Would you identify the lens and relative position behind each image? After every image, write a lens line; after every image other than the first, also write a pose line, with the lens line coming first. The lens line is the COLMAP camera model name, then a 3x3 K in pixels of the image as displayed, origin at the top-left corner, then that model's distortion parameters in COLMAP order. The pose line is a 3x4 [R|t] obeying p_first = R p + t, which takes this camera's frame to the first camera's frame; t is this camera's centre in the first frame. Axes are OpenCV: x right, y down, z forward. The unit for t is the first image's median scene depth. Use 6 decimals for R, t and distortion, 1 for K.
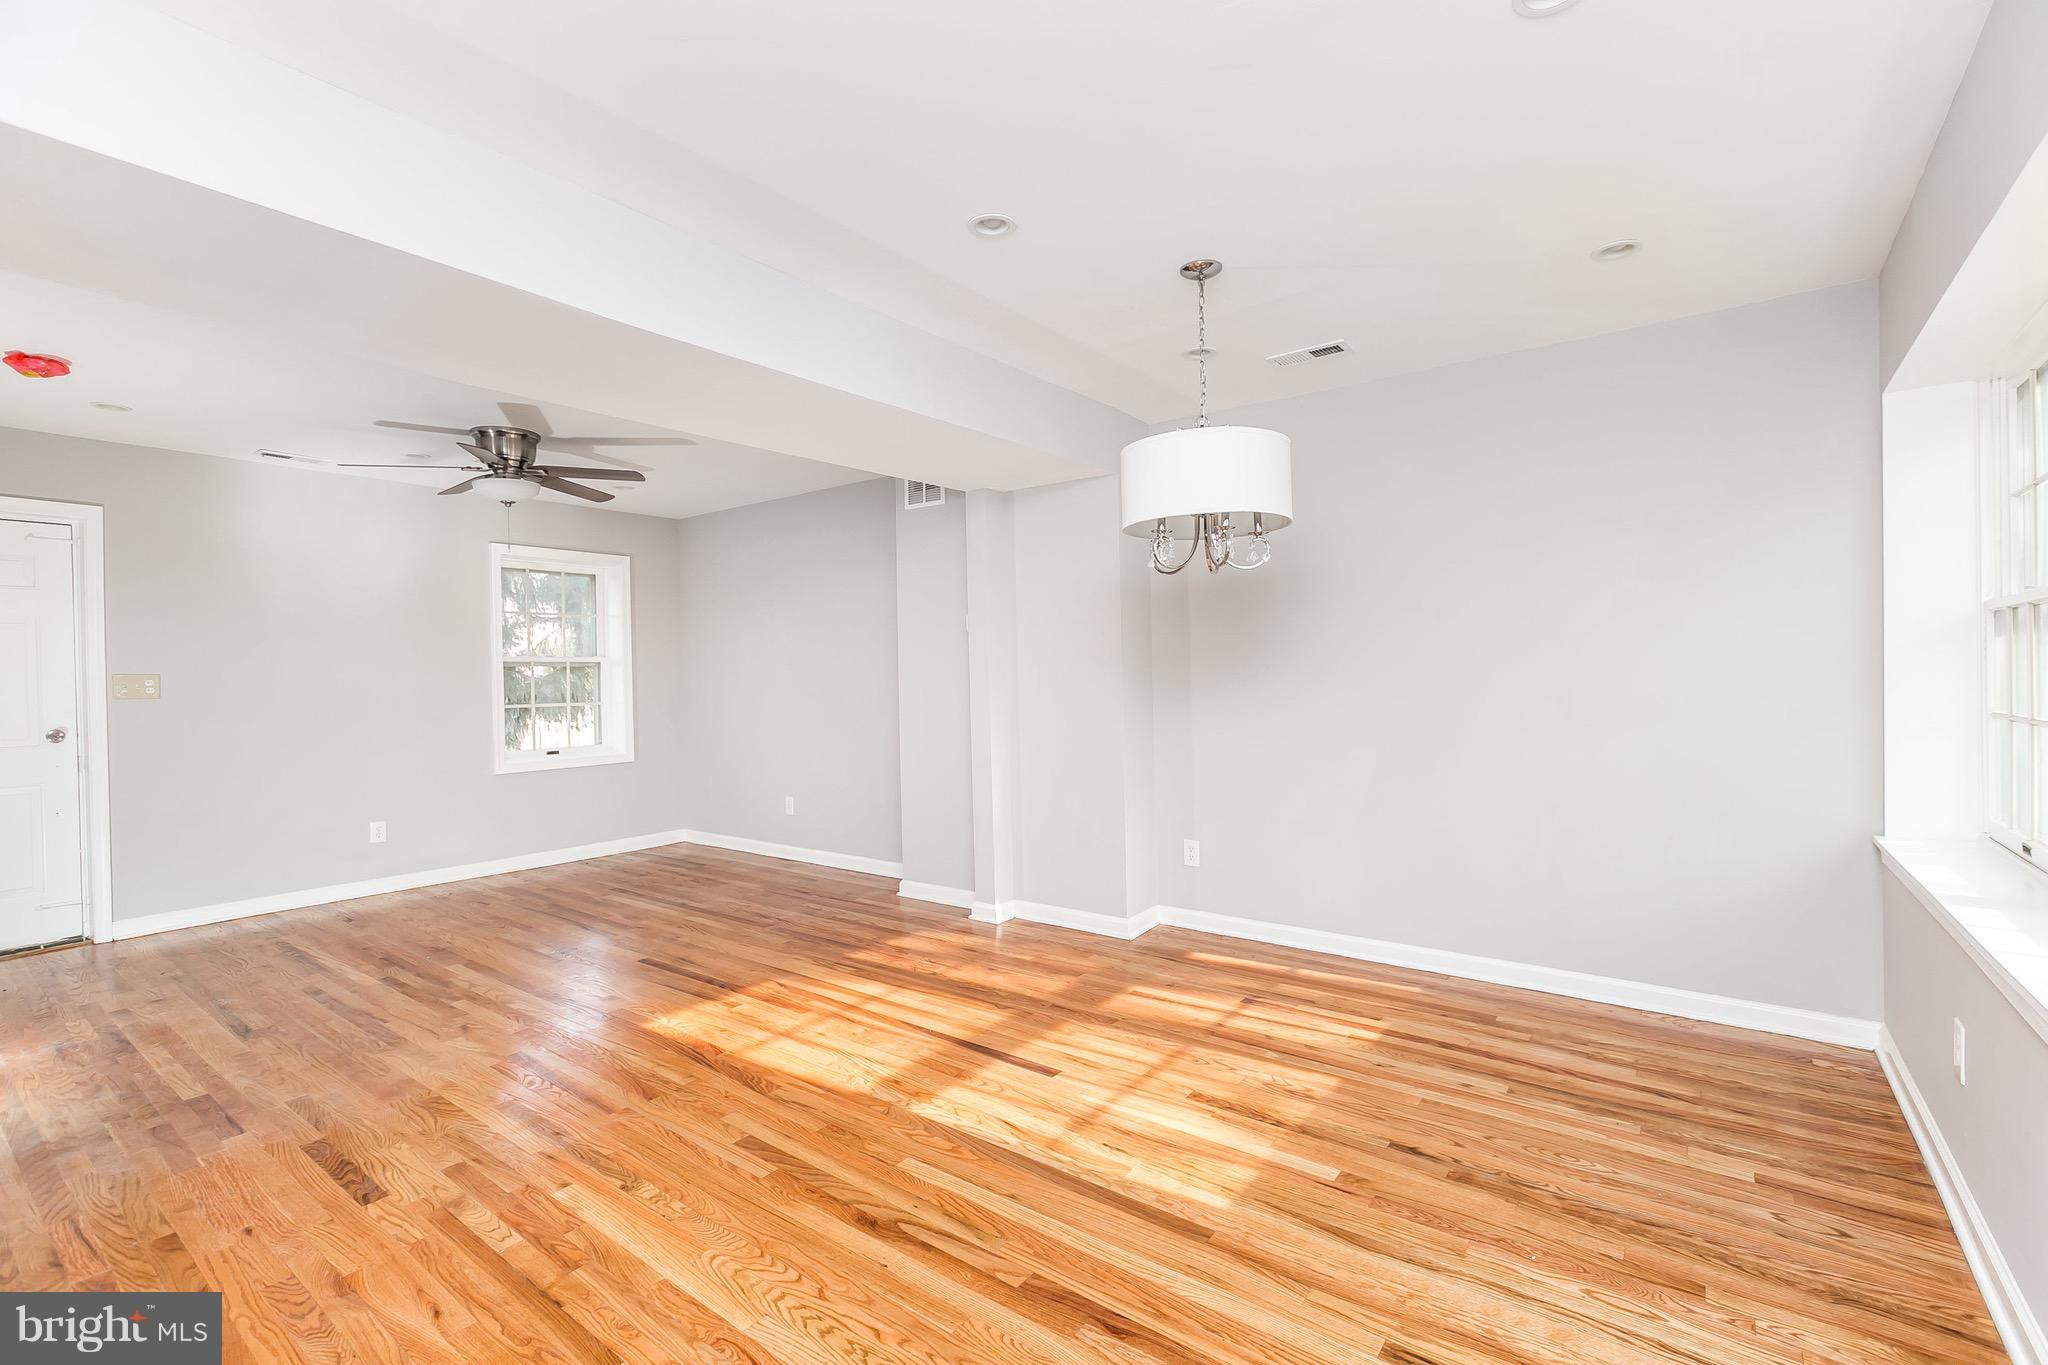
lens RADIAL K [[900.9, 0, 1024.0], [0, 900.9, 682.5], [0, 0, 1]] dist [0.008904, -0.000253]
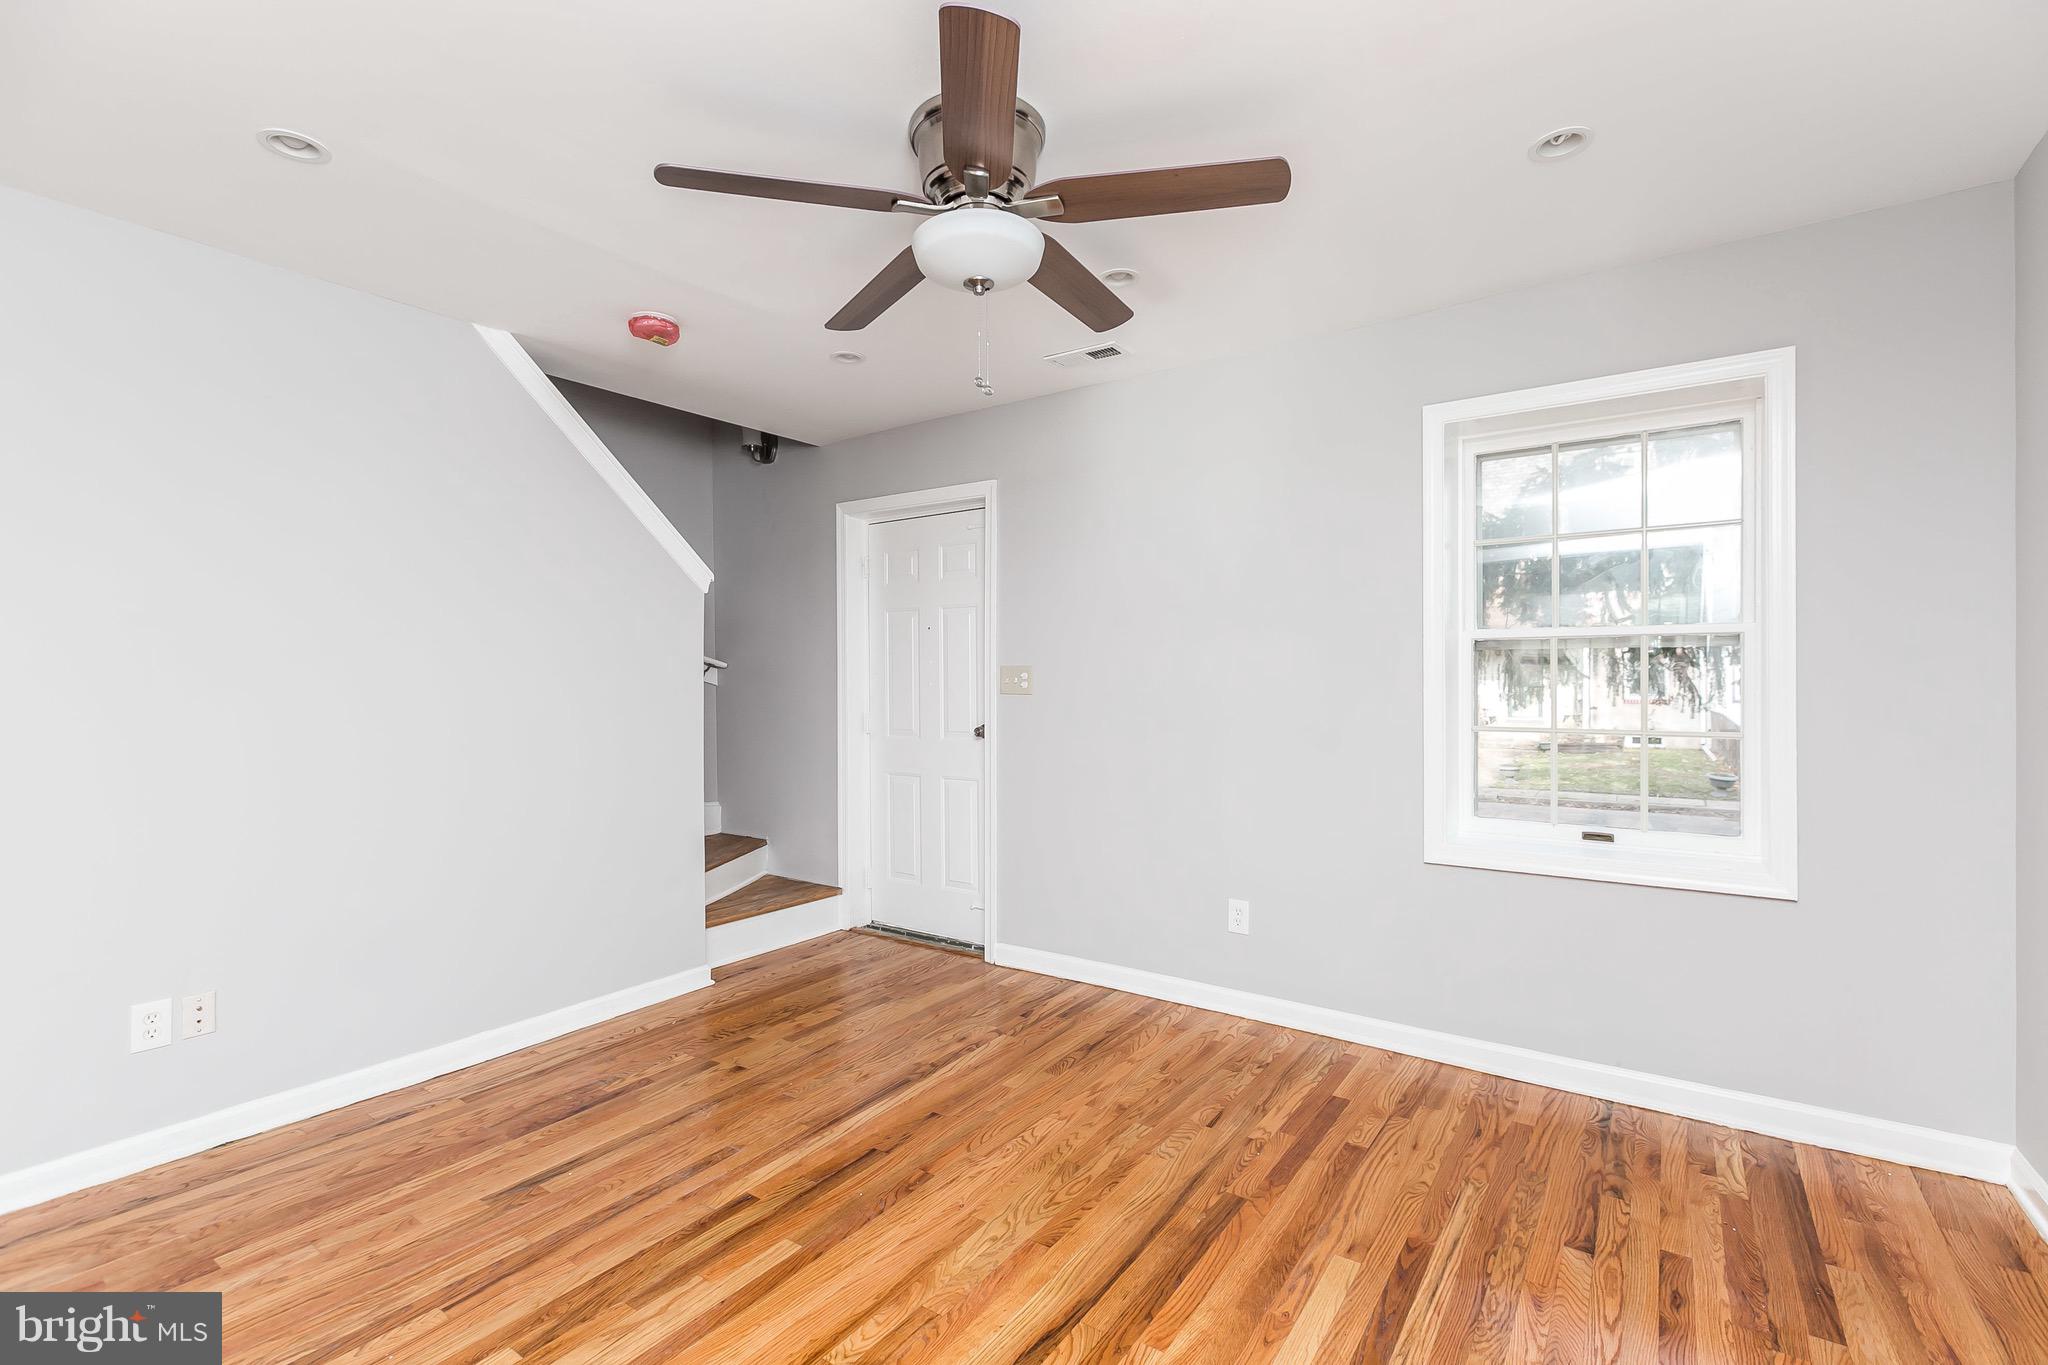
lens RADIAL K [[912.3, 0, 1003.6], [0, 912.3, 682.4], [0, 0, 1]] dist [0.000806, -0.000013]
pose [[0.047134, 0.020096, -0.998686, -0.160971], [-0.008034, 0.999773, 0.019738, -0.014836], [0.998856, 0.007093, 0.047285, 1.407294]]
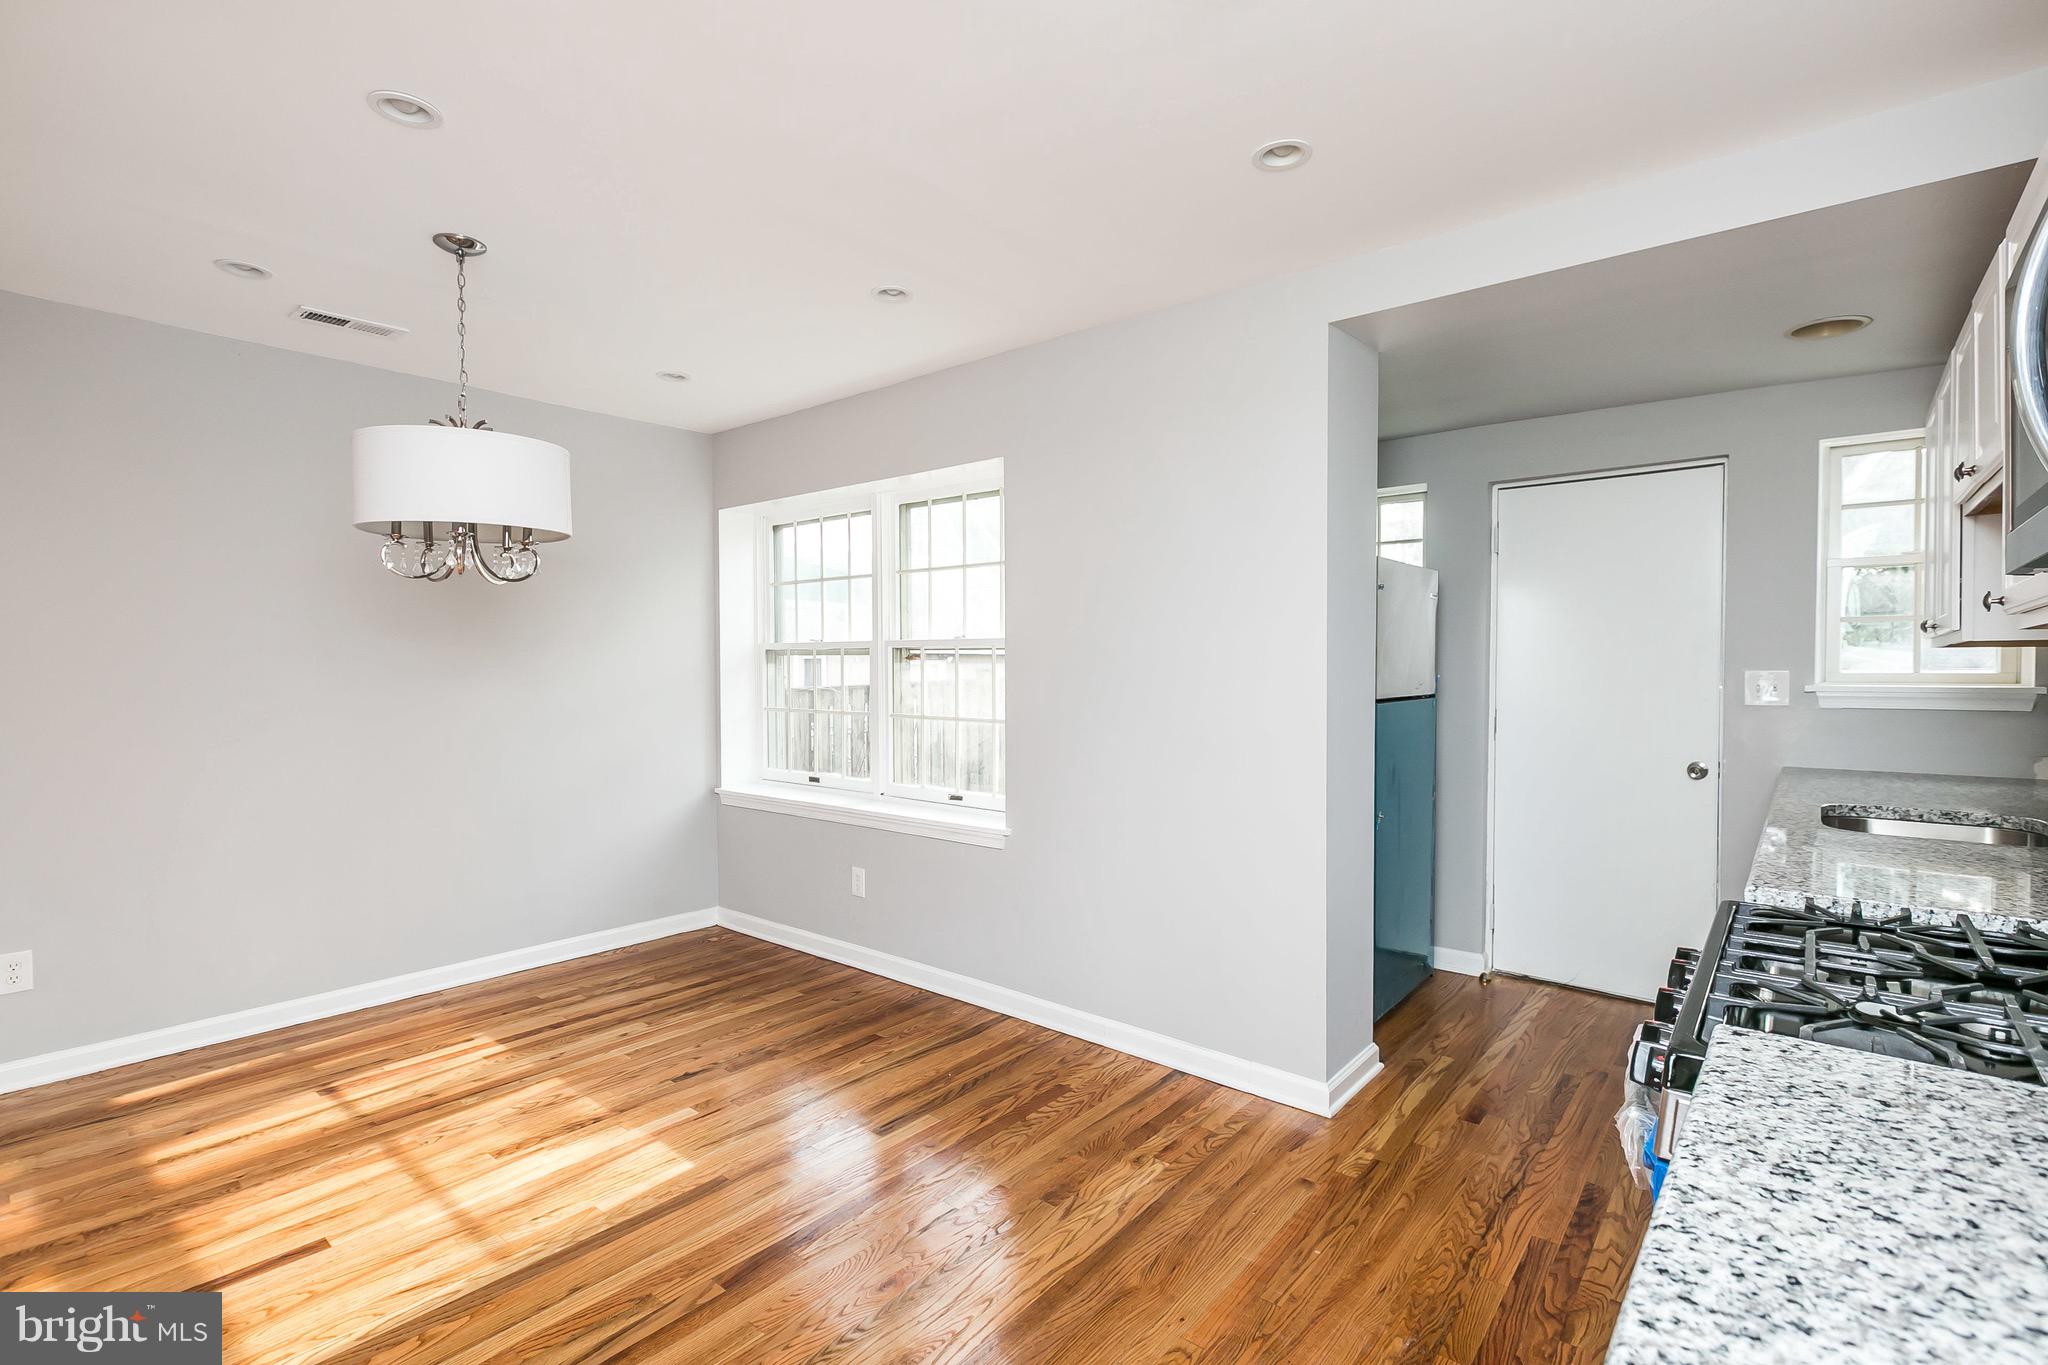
lens RADIAL K [[952.1, 0, 1024.0], [0, 952.1, 690.7], [0, 0, 1]] dist [0.001457, 0.000003]
pose [[0.044564, -0.012587, 0.998927, -0.623607], [0.009149, 0.999884, 0.012191, -0.014934], [-0.998965, 0.008596, 0.044674, 0.352775]]
